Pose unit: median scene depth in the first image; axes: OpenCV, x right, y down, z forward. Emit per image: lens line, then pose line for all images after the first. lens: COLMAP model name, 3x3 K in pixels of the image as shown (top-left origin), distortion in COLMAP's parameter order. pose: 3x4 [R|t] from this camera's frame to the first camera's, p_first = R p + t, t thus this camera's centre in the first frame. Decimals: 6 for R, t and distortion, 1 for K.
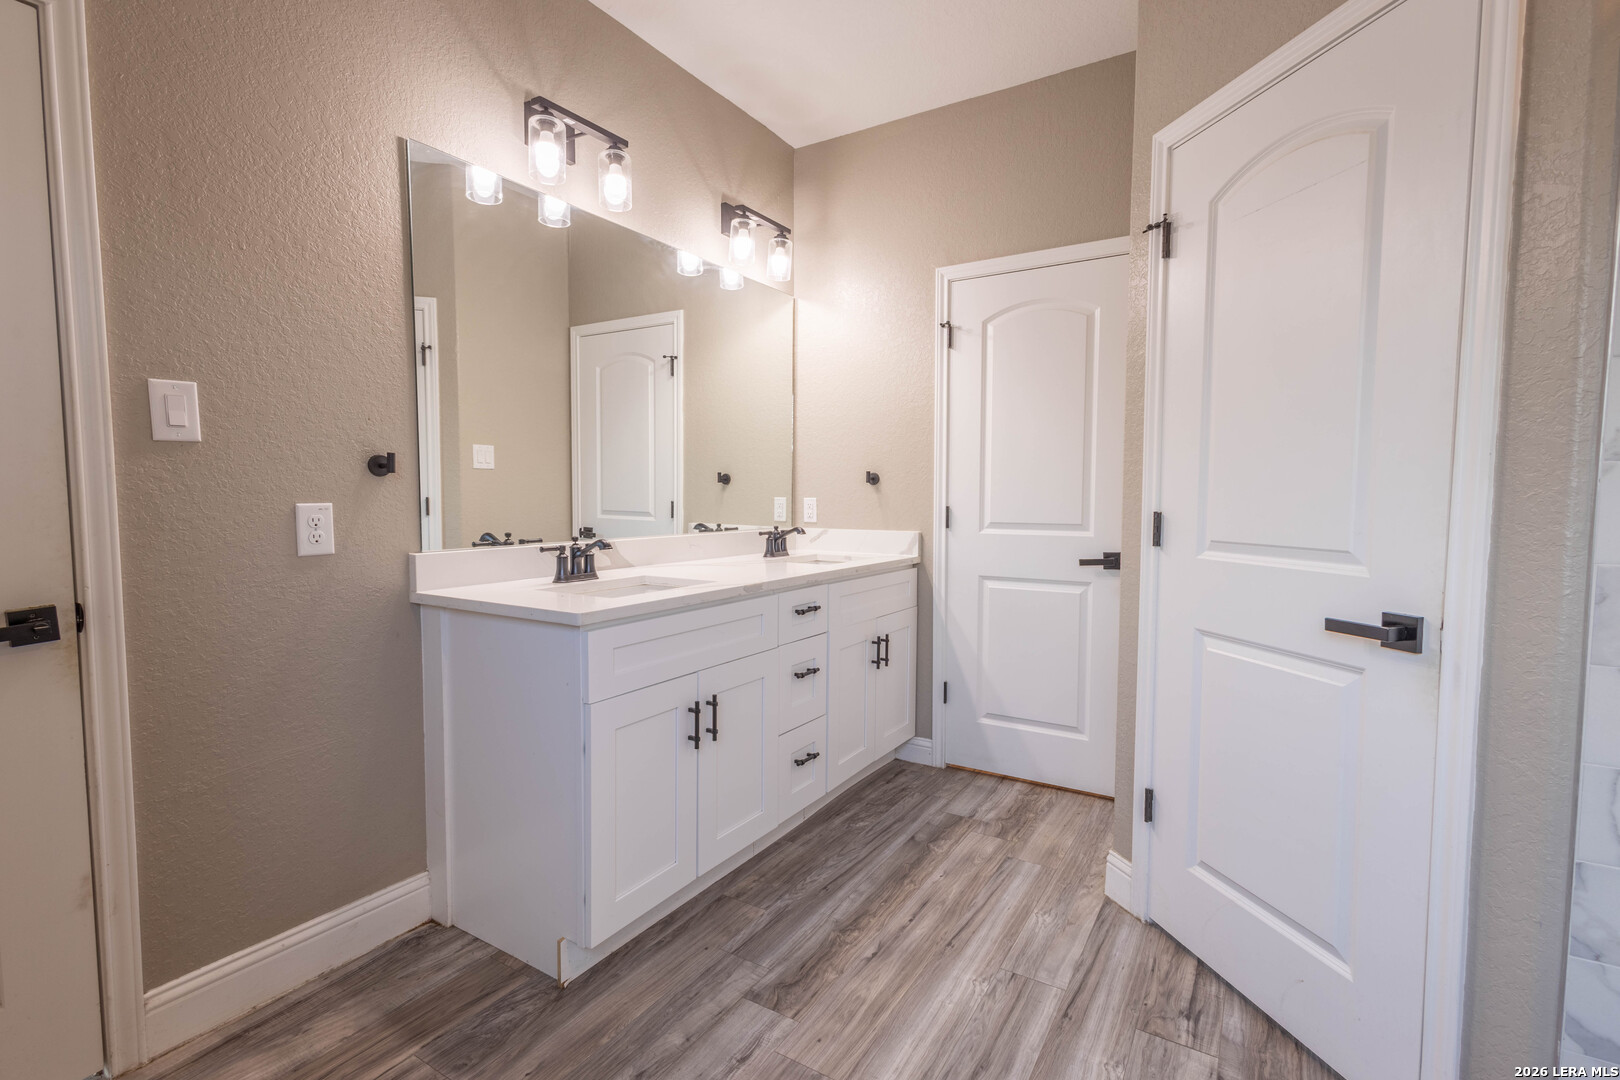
lens RADIAL K [[753.7, 0, 801.7], [0, 753.7, 539.6], [0, 0, 1]] dist [0.015031, -0.002044]
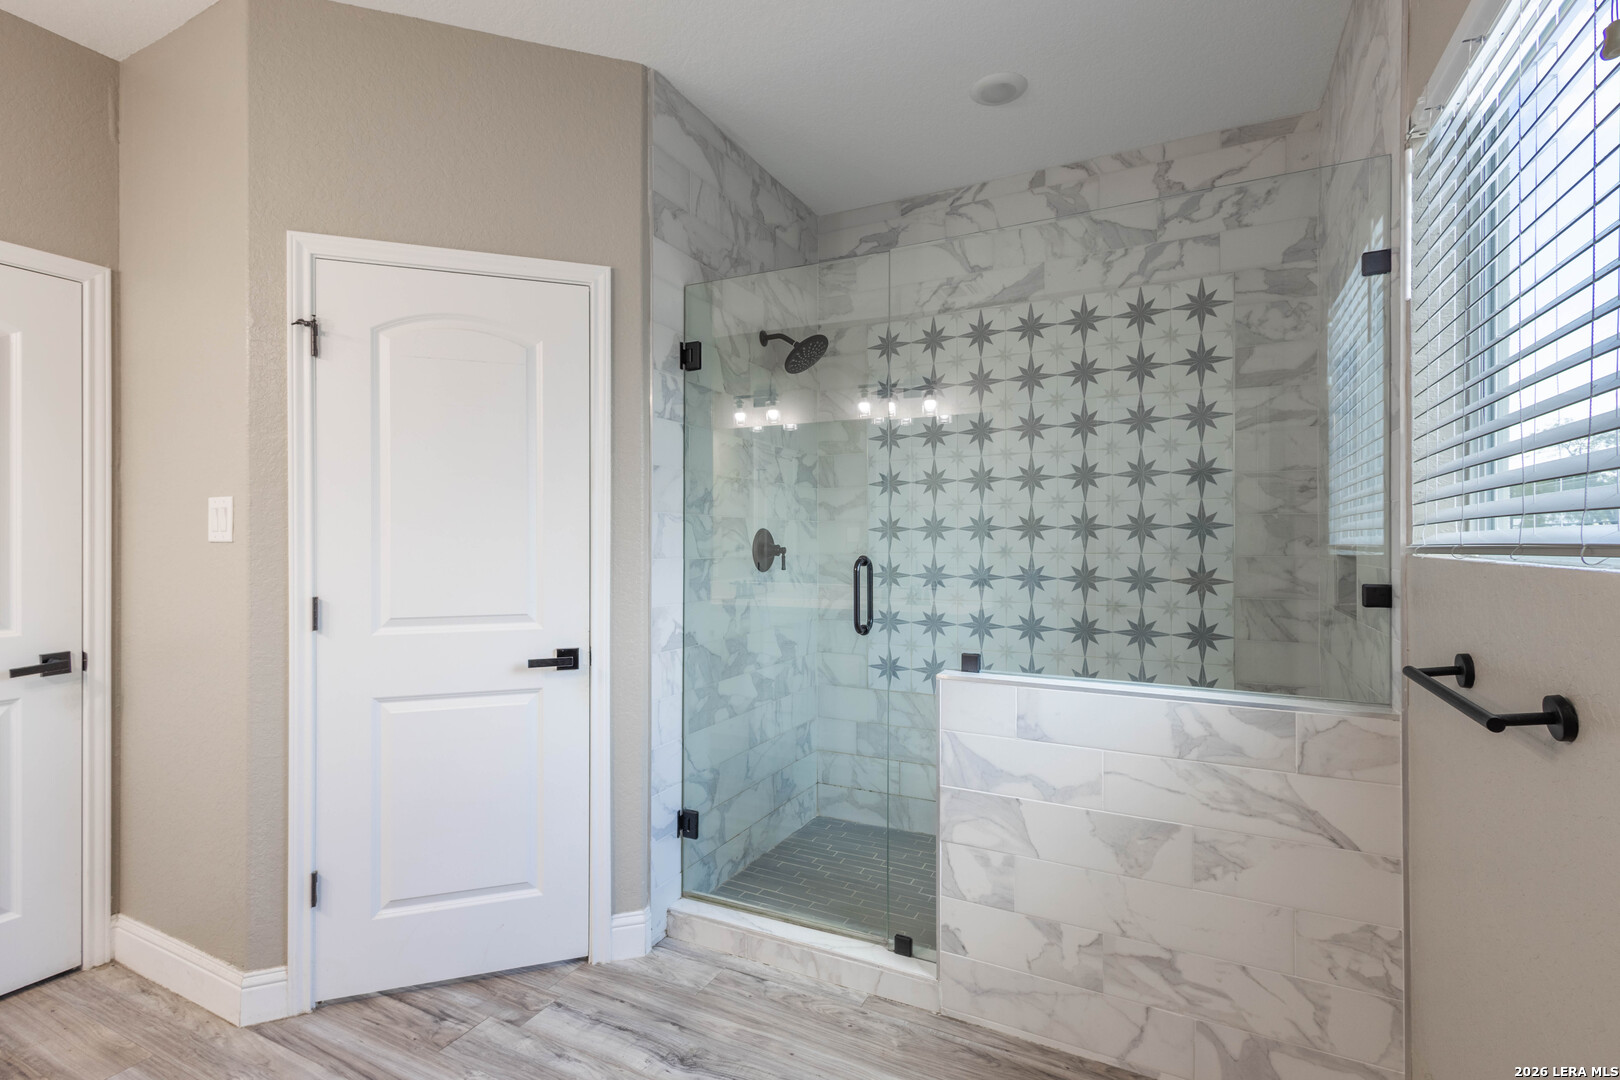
lens RADIAL K [[753.7, 0, 803.3], [0, 753.7, 545.2], [0, 0, 1]] dist [0.015031, -0.002044]
pose [[-0.097003, 0.003415, 0.995278, -0.704532], [0.062303, 0.998054, 0.002648, -0.077178], [-0.993332, 0.062266, -0.097027, 0.490825]]
